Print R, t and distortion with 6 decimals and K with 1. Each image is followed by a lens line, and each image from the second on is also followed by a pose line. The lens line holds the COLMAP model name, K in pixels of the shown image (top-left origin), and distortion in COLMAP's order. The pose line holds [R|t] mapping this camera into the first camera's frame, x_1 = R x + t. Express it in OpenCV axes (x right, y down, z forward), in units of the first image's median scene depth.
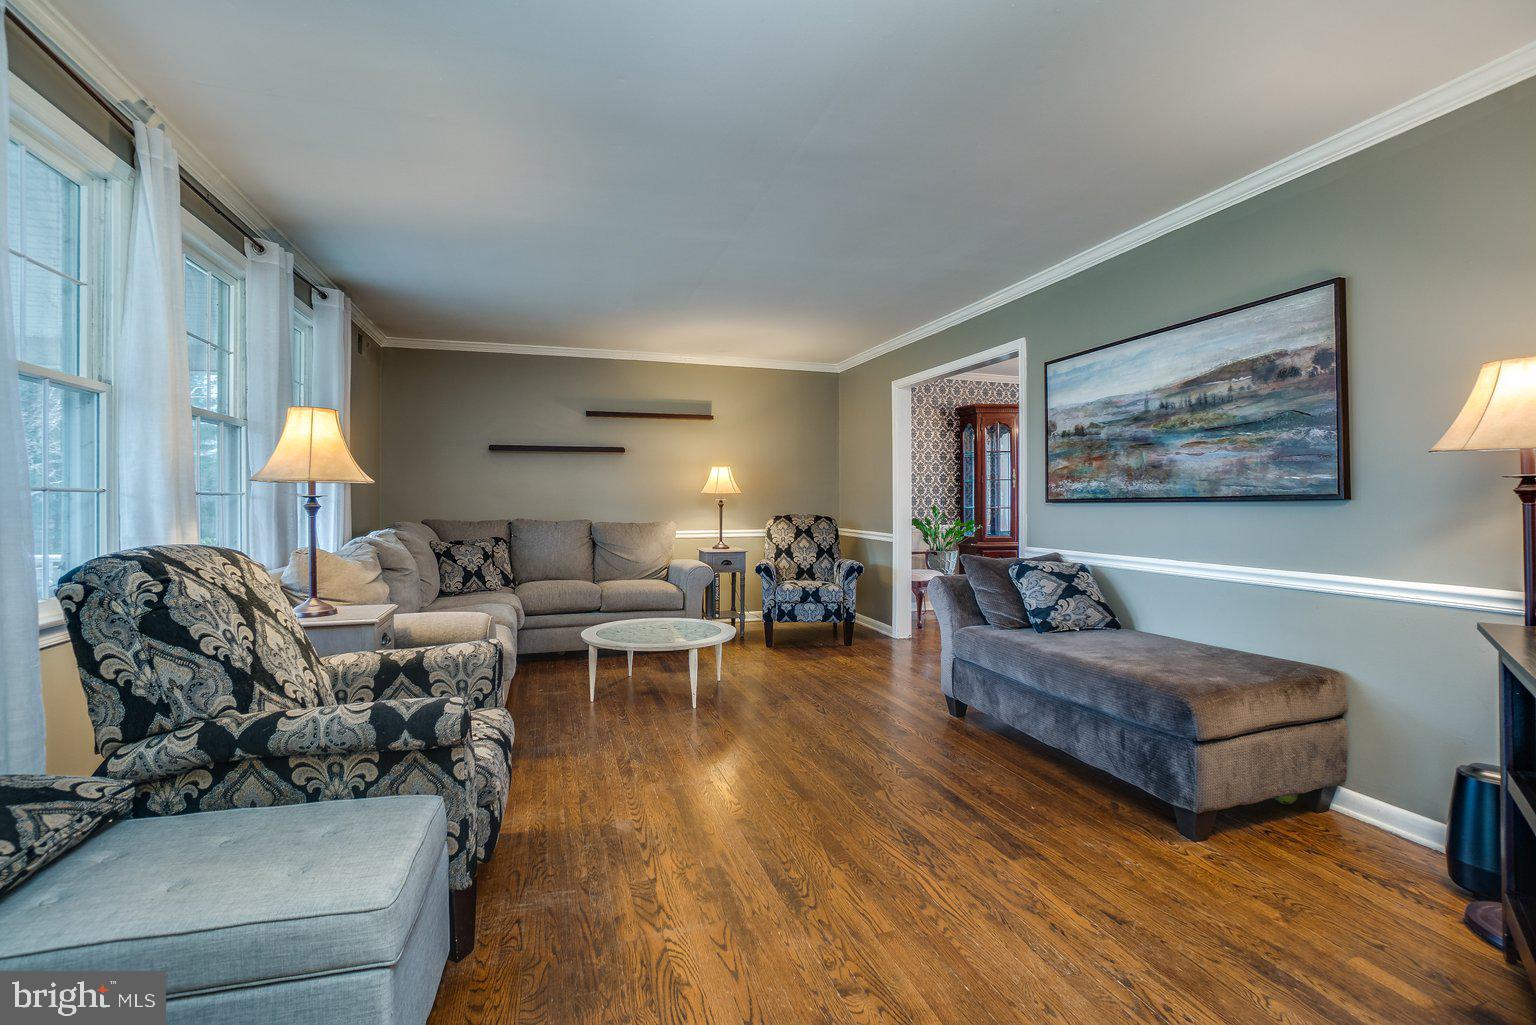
lens RADIAL K [[680.6, 0, 759.5], [0, 680.6, 501.7], [0, 0, 1]] dist [-0.067860, 0.025902]
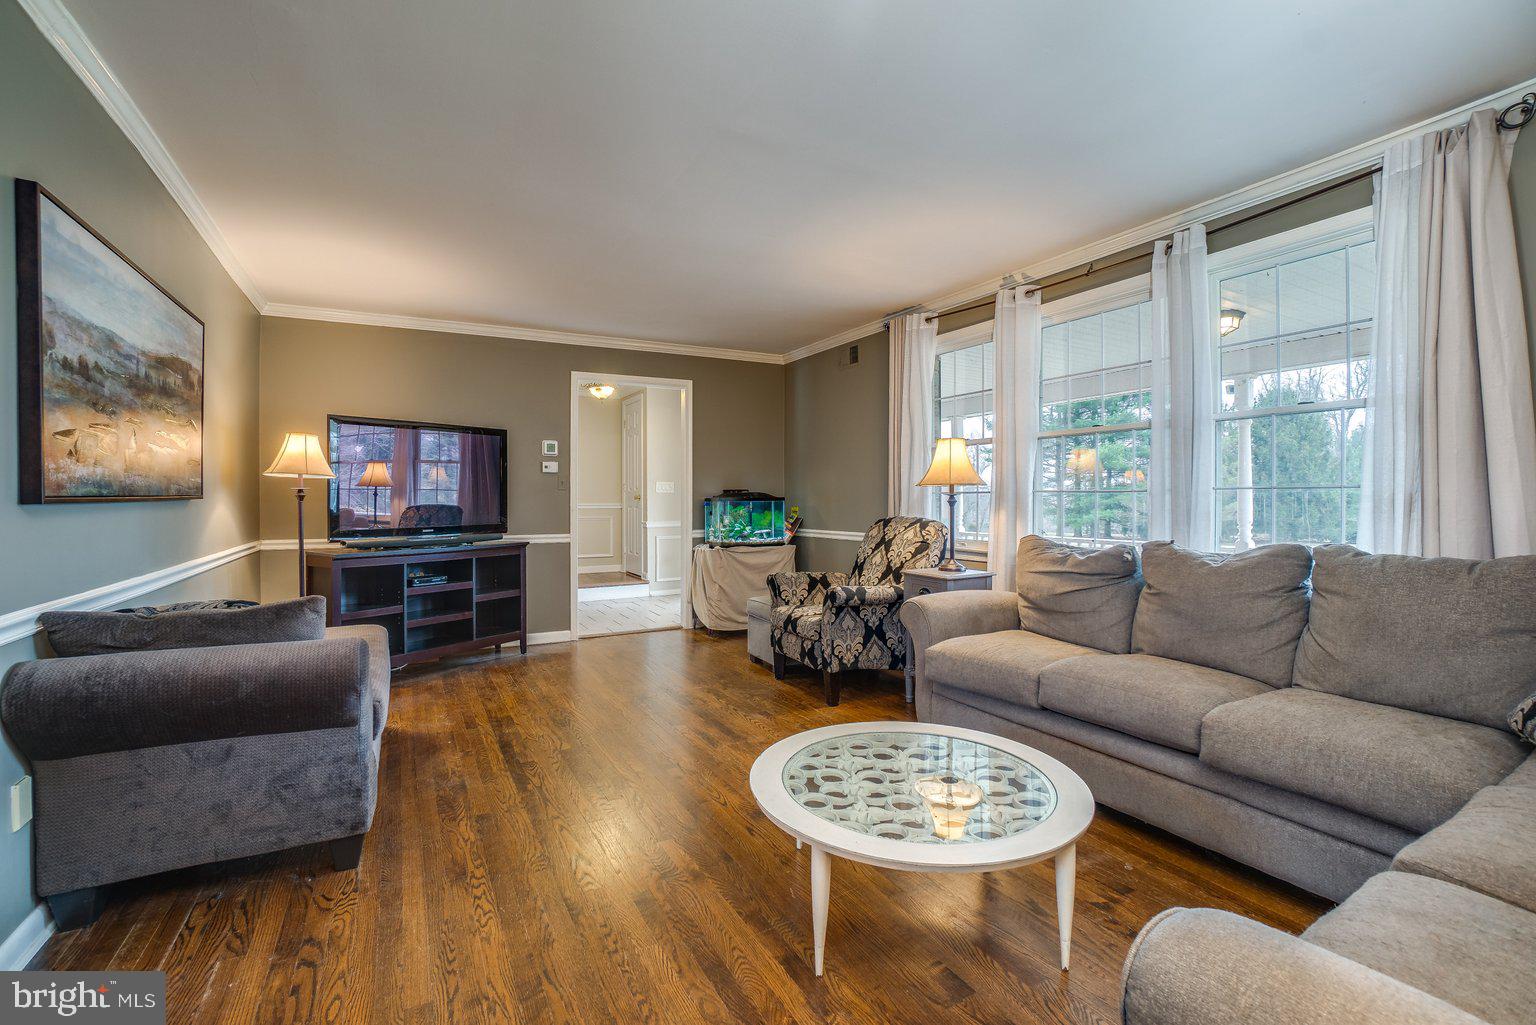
lens RADIAL K [[680.6, 0, 759.5], [0, 680.6, 501.7], [0, 0, 1]] dist [-0.067860, 0.025902]
pose [[-0.981694, 0.004747, -0.190407, 0.035009], [0.003880, 0.999980, 0.004926, -0.000064], [0.190427, 0.004097, -0.981693, 1.120189]]
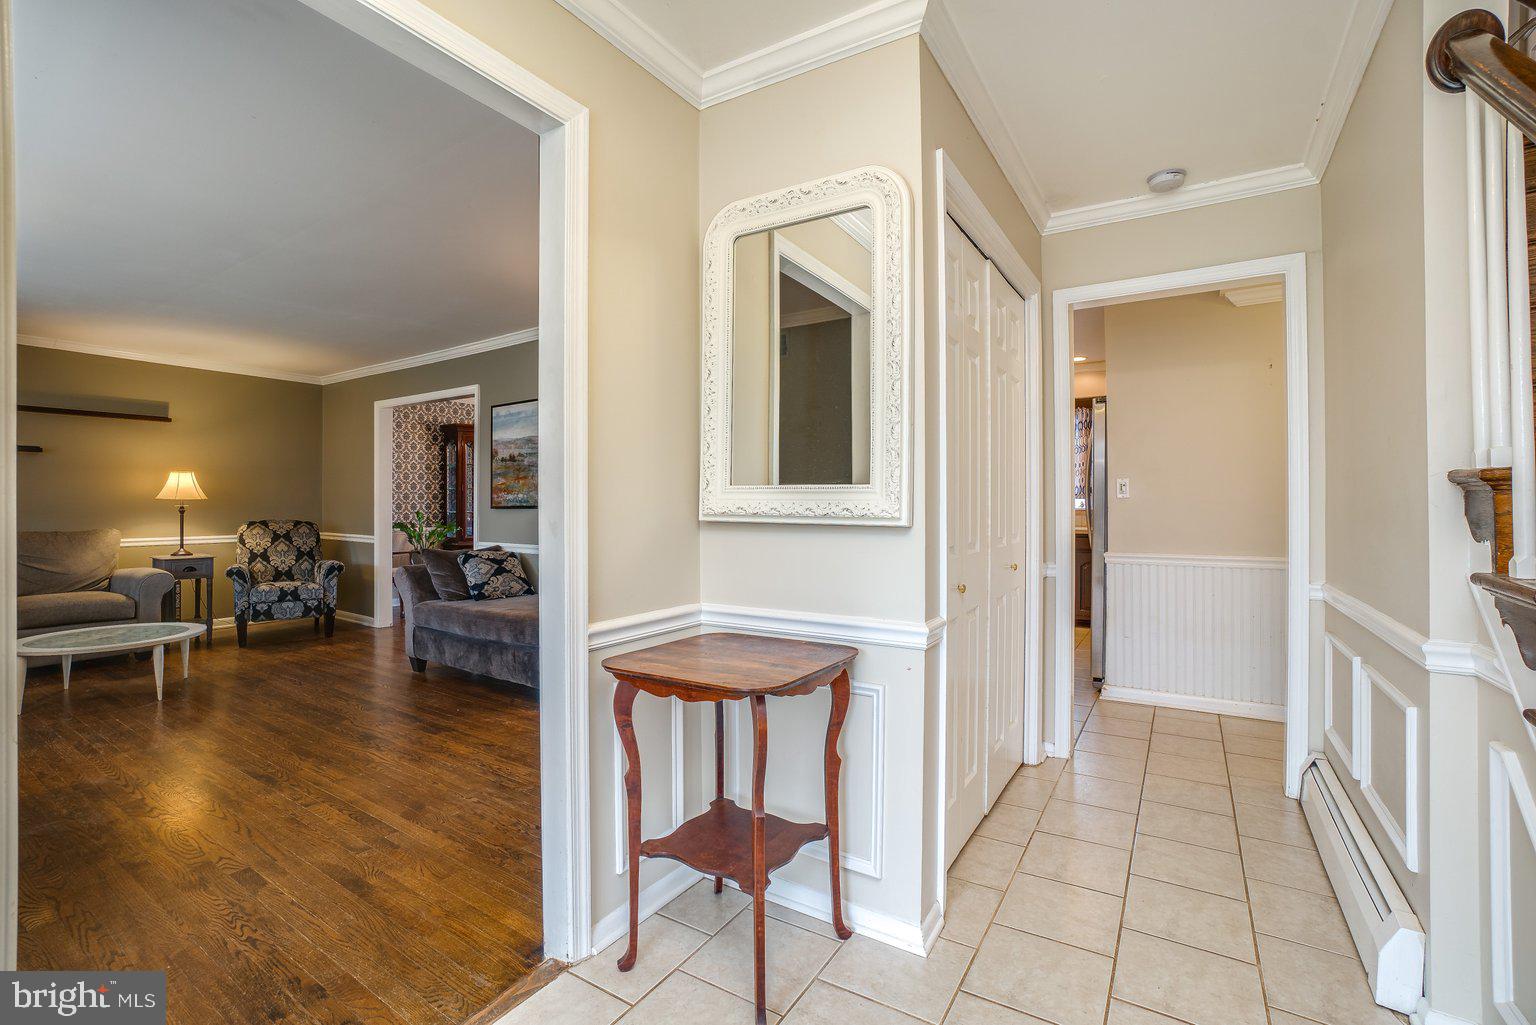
lens RADIAL K [[680.6, 0, 759.5], [0, 680.6, 501.7], [0, 0, 1]] dist [-0.067860, 0.025902]
pose [[0.774080, 0.003849, 0.633076, -0.012057], [-0.000494, 0.999985, -0.005475, -0.004360], [-0.633088, 0.003925, 0.774070, -0.296957]]
